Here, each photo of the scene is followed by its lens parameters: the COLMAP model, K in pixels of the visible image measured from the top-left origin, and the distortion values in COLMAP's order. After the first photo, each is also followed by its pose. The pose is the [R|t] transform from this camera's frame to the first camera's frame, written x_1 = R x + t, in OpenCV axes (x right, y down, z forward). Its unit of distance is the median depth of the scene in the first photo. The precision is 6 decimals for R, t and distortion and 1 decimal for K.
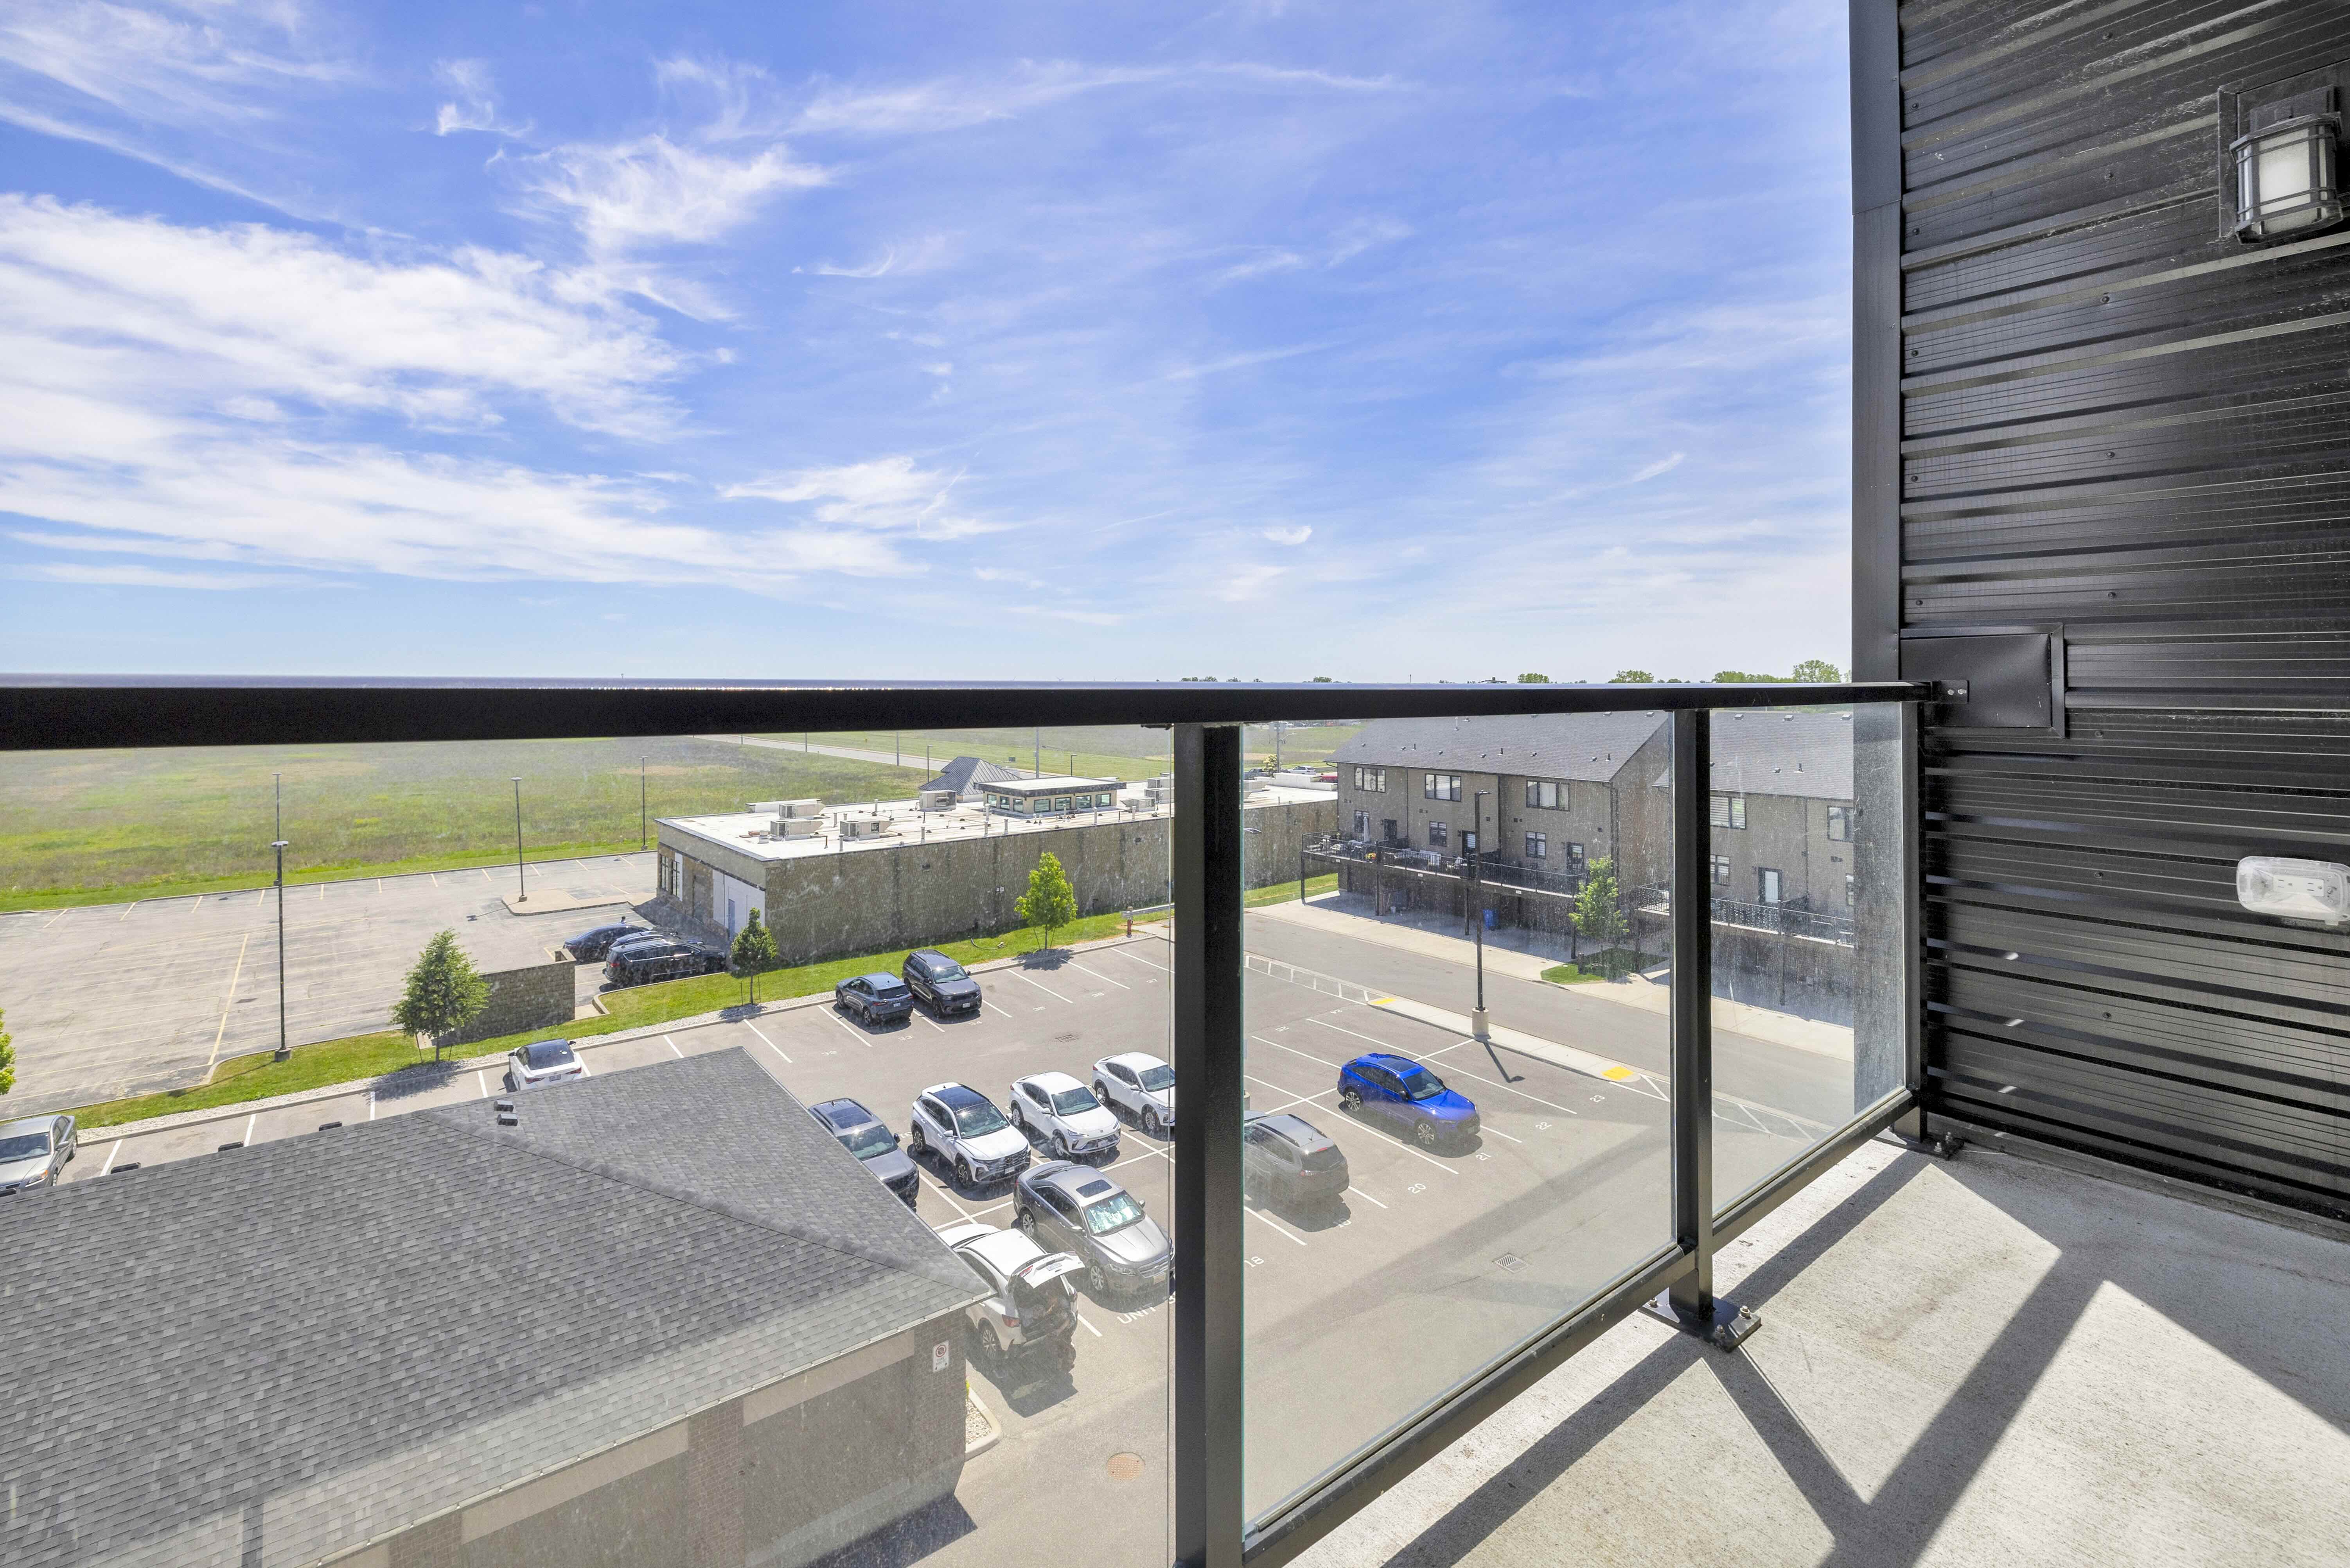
lens RADIAL K [[1064.1, 0, 1143.9], [0, 1064.1, 679.6], [0, 0, 1]] dist [-0.001121, 0.000560]
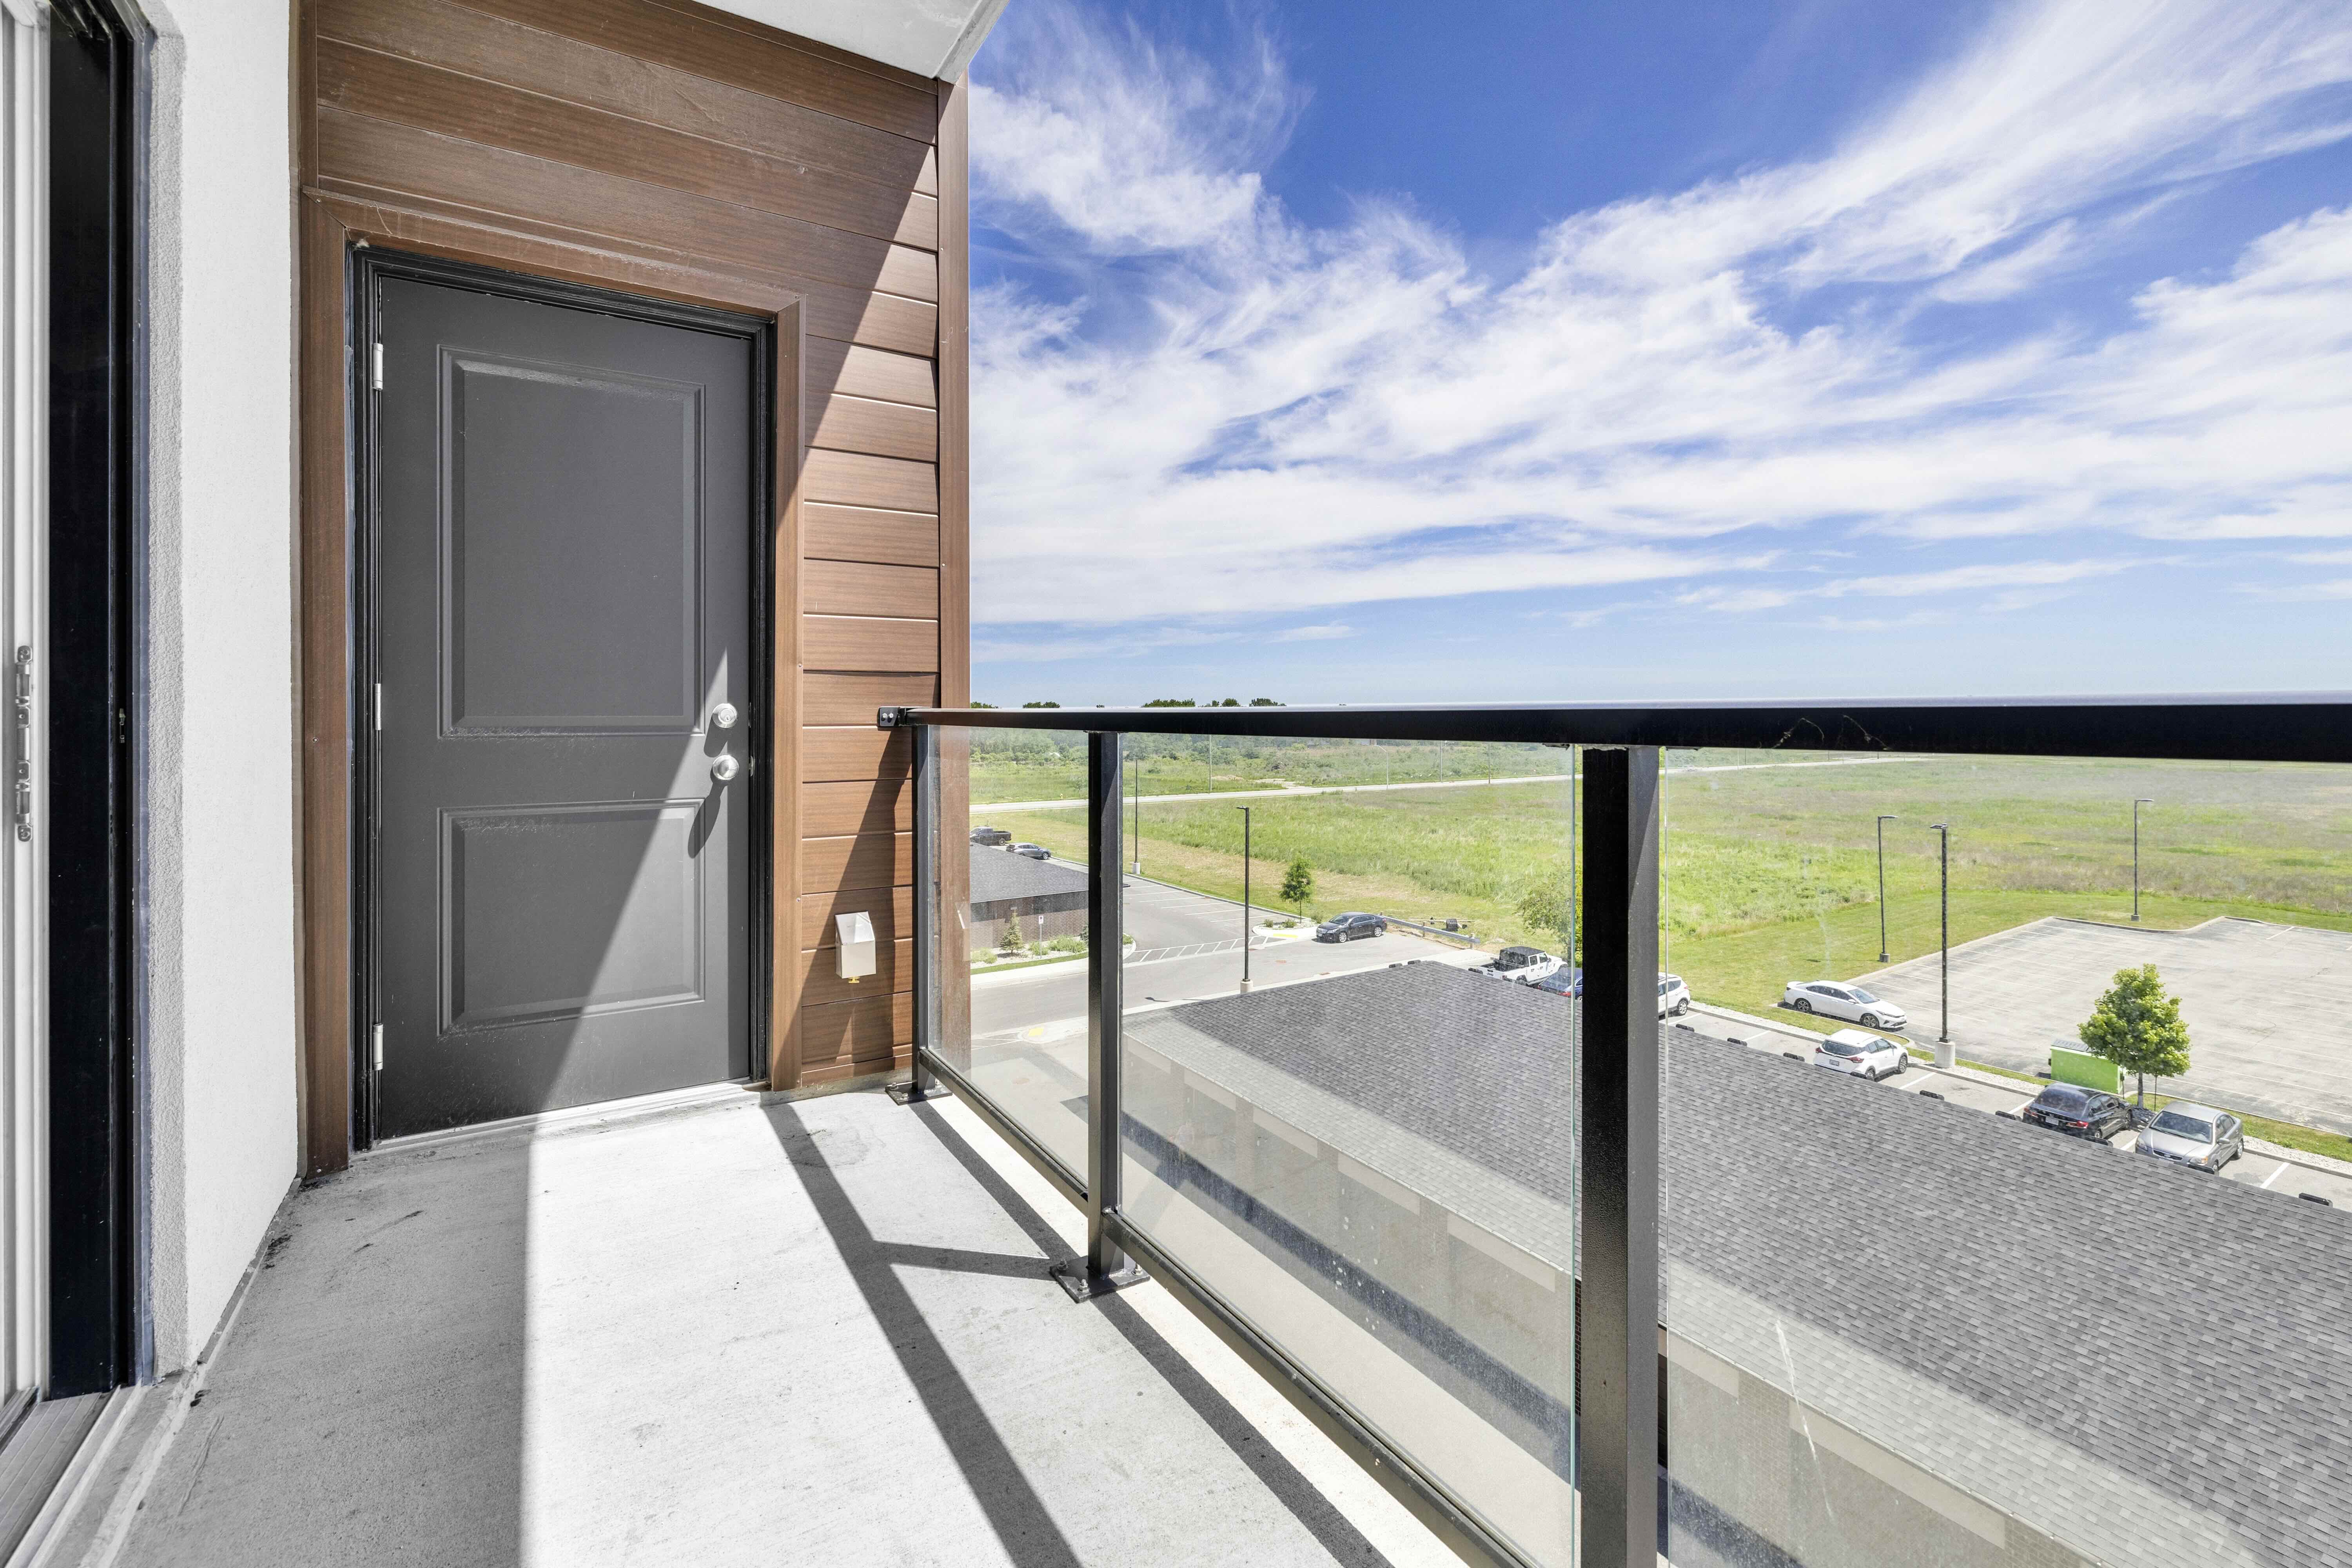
lens RADIAL K [[1039.5, 0, 1177.2], [0, 1039.5, 716.2], [0, 0, 1]] dist [0.000888, 0.000149]
pose [[-0.119983, 0.003268, -0.992771, 0.185595], [0.013534, 0.999907, 0.001656, 0.001516], [0.992684, -0.013238, -0.120016, 0.142088]]
